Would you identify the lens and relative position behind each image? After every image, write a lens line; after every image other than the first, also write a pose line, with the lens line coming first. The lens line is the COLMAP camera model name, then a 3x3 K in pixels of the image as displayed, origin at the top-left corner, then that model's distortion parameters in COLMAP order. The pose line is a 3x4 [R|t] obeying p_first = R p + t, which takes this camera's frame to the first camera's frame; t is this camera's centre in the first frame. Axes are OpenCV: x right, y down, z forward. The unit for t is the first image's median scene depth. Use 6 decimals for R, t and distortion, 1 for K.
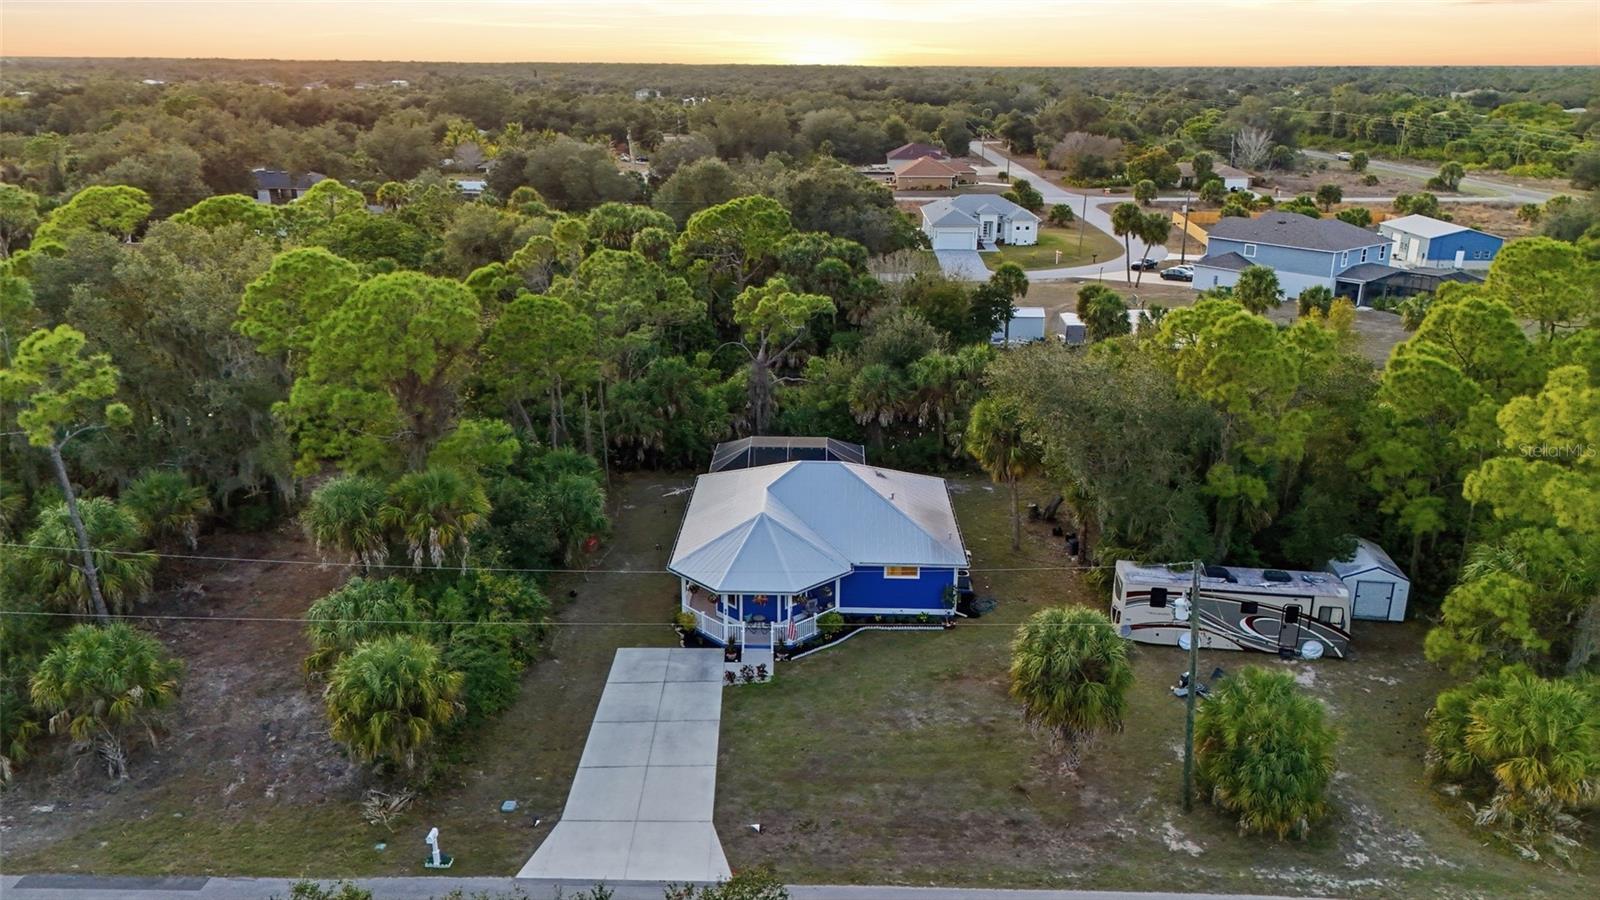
lens RADIAL K [[1175.8, 0, 805.4], [0, 1175.8, 445.9], [0, 0, 1]] dist [0.075893, -0.078285]
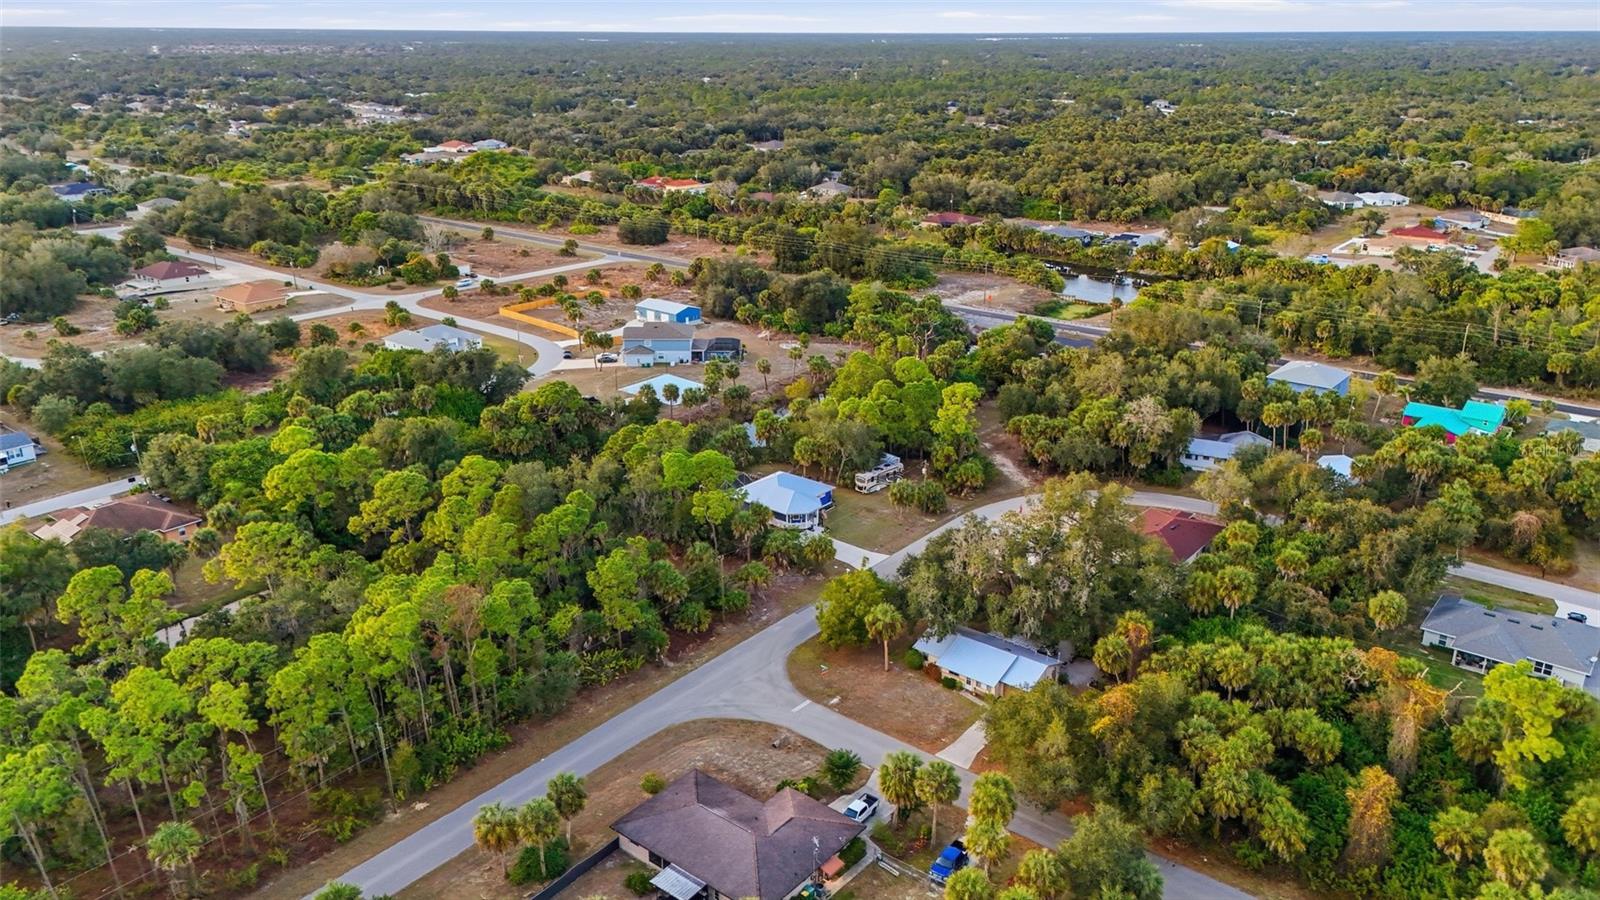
lens RADIAL K [[1175.8, 0, 805.4], [0, 1175.8, 445.9], [0, 0, 1]] dist [0.075893, -0.078285]
pose [[0.601018, -0.272257, 0.751434, -2.514512], [0.245045, 0.957682, 0.150990, -0.568182], [-0.760743, 0.093387, 0.642299, -1.200793]]
